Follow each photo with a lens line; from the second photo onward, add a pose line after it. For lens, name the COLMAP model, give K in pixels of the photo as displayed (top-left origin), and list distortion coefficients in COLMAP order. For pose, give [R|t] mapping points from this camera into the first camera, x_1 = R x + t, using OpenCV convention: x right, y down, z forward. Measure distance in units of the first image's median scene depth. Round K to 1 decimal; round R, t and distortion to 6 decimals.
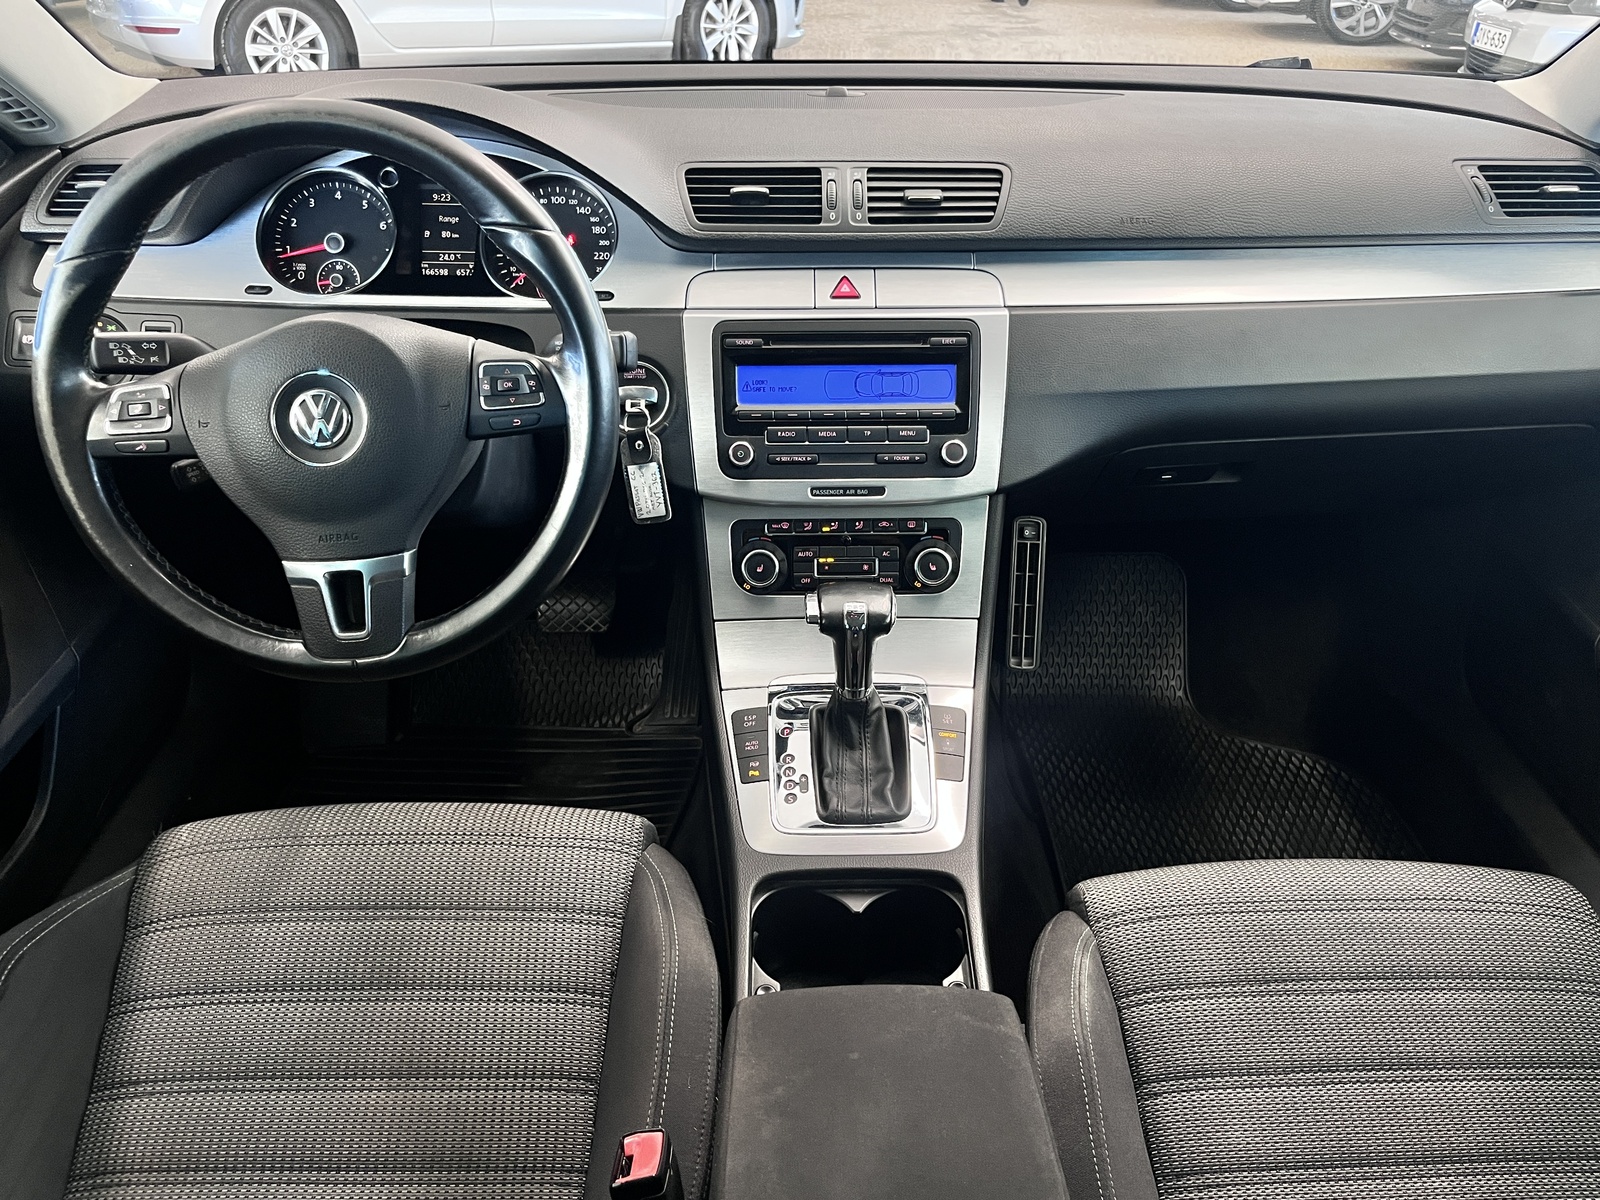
lens RADIAL K [[1213.4, 0, 800.0], [0, 1213.4, 600.0], [0, 0, 1]] dist [0.040678, -0.059895]
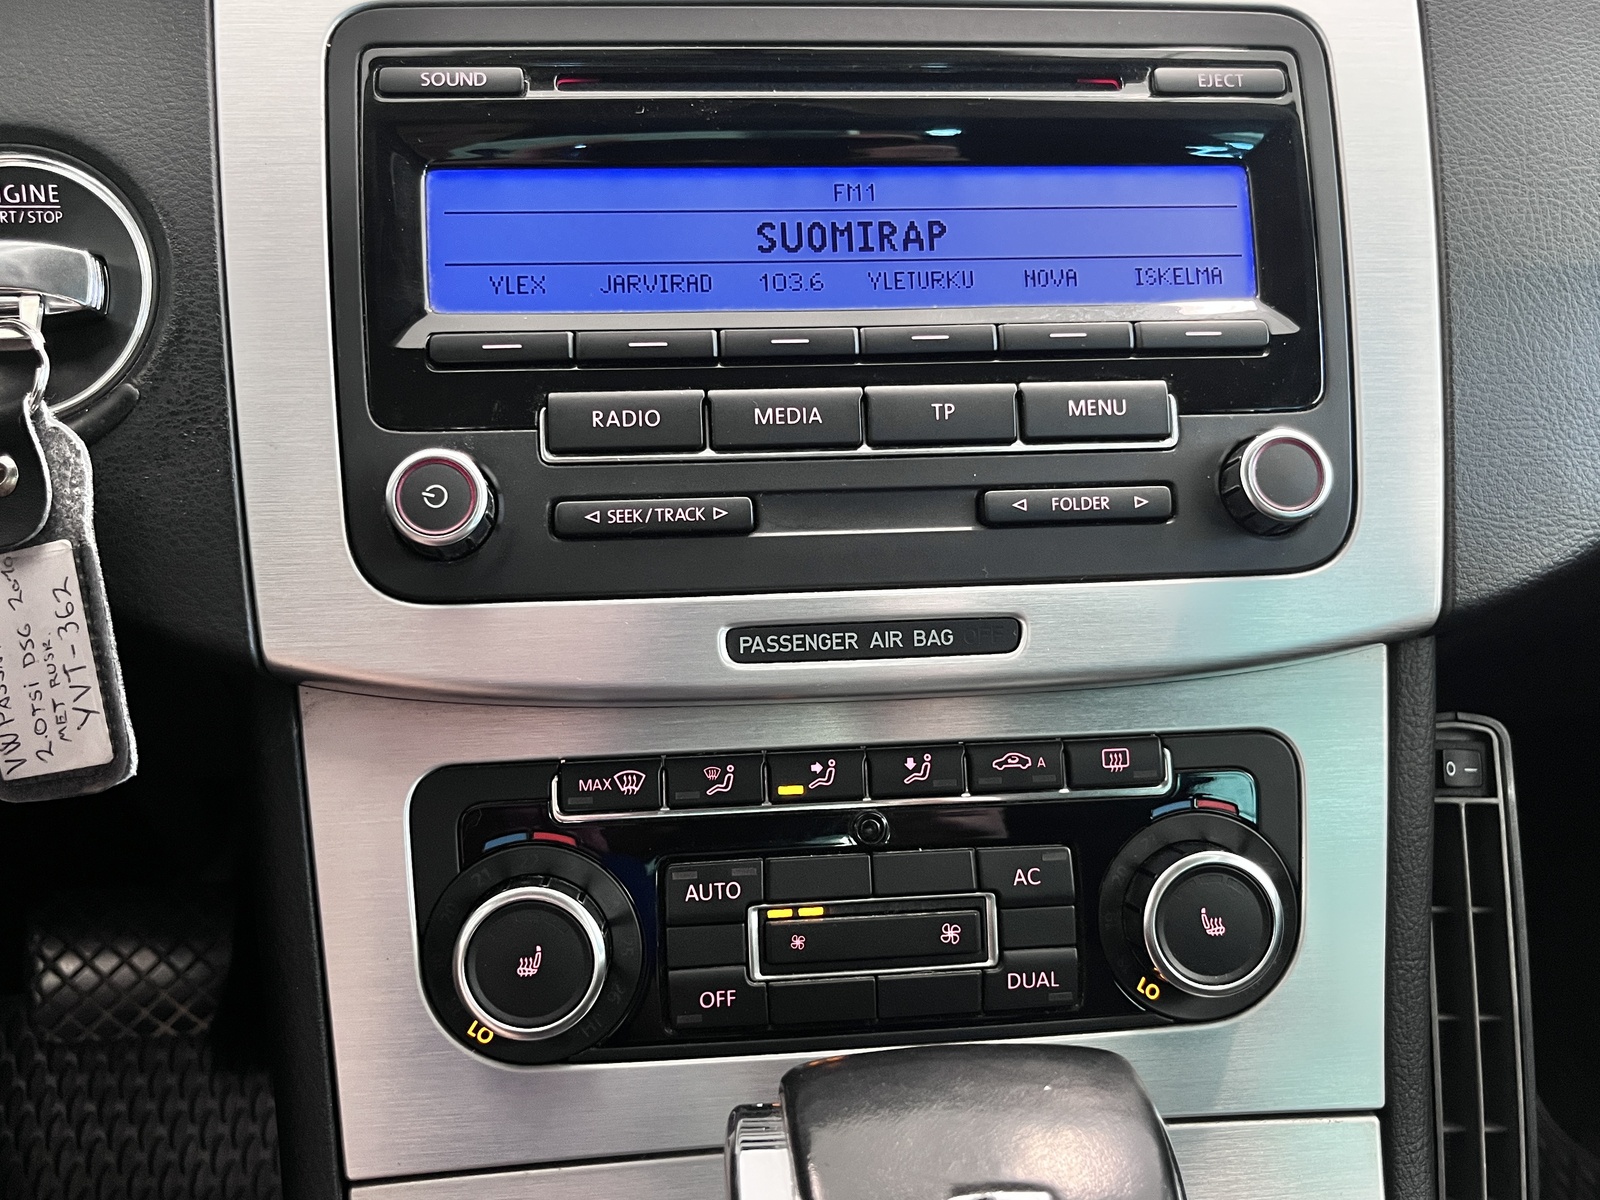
lens RADIAL K [[1439.4, 0, 800.0], [0, 1439.4, 600.0], [0, 0, 1]] dist [0.000776, -0.010681]
pose [[0.995983, -0.027136, 0.085335, -0.001507], [0.039592, 0.988216, -0.147856, -0.053825], [-0.080317, 0.150641, 0.985320, 0.702161]]
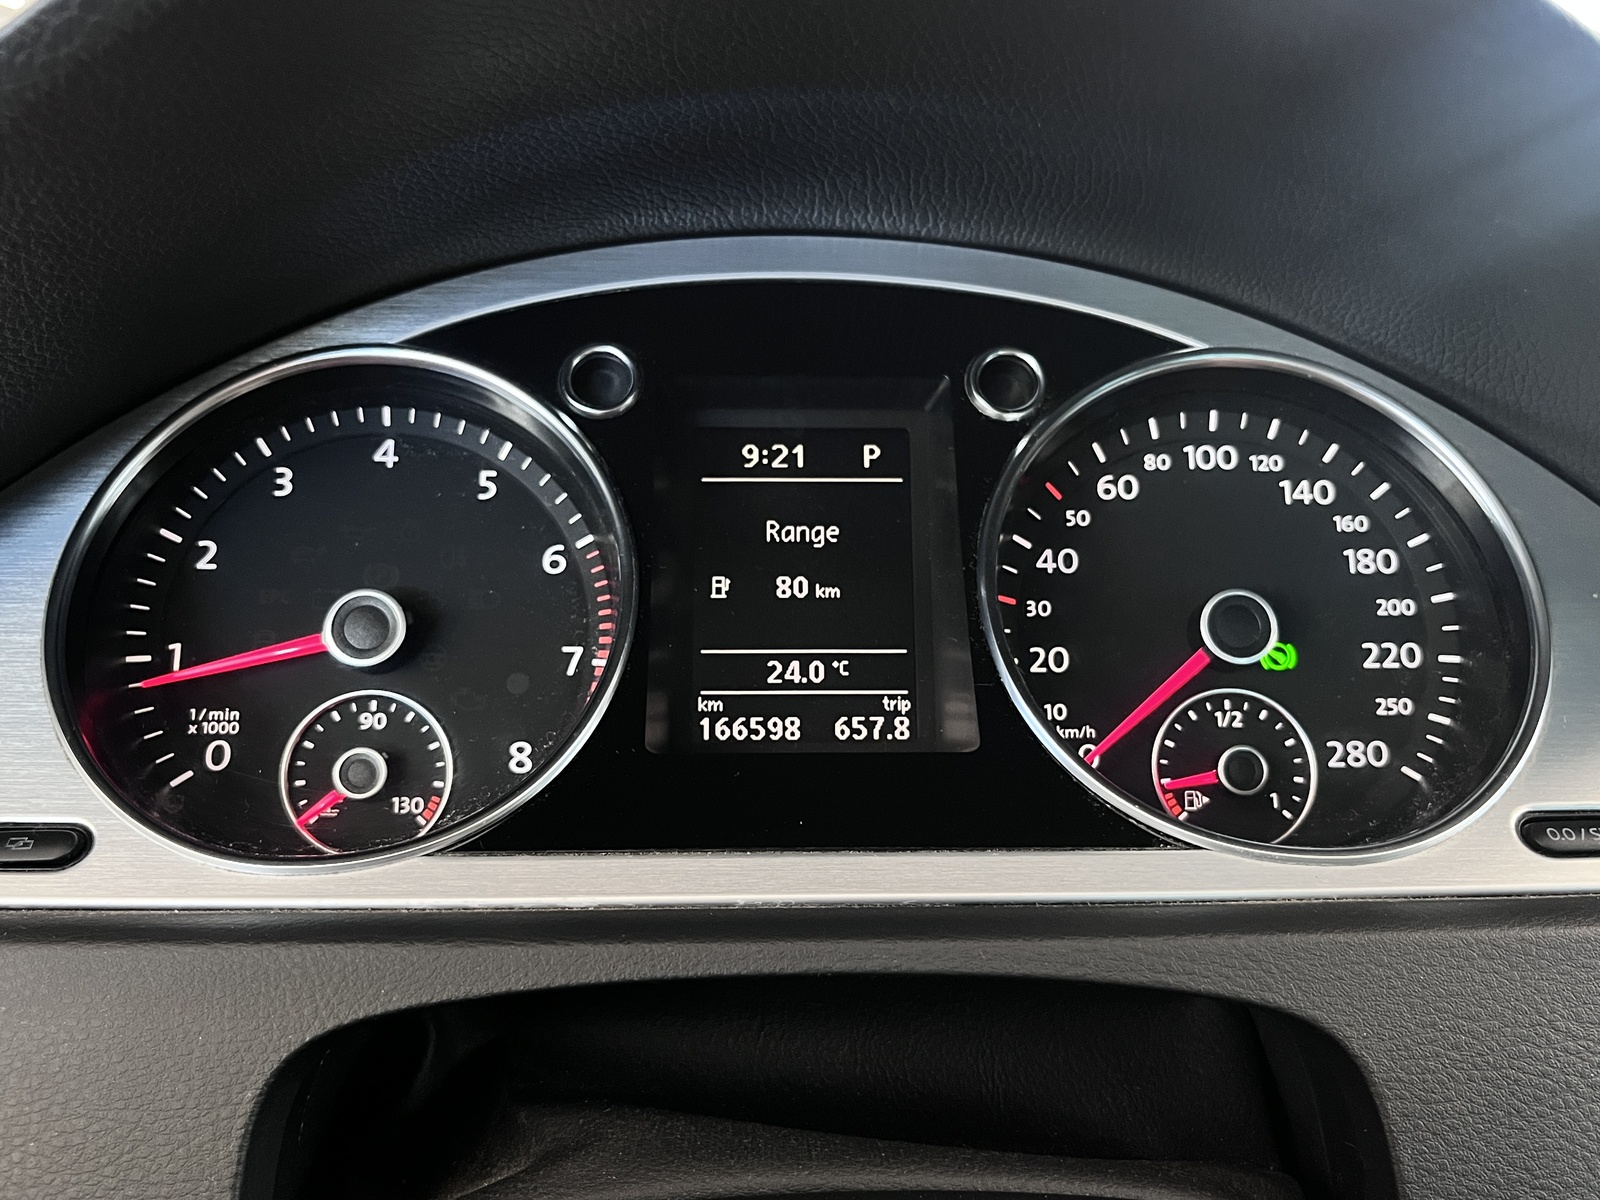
lens RADIAL K [[1439.4, 0, 800.0], [0, 1439.4, 600.0], [0, 0, 1]] dist [0.000776, -0.010681]
pose [[0.998804, -0.016213, 0.046128, -0.320275], [0.028759, 0.957779, -0.286064, -0.220938], [-0.039542, 0.287049, 0.957099, 0.745871]]
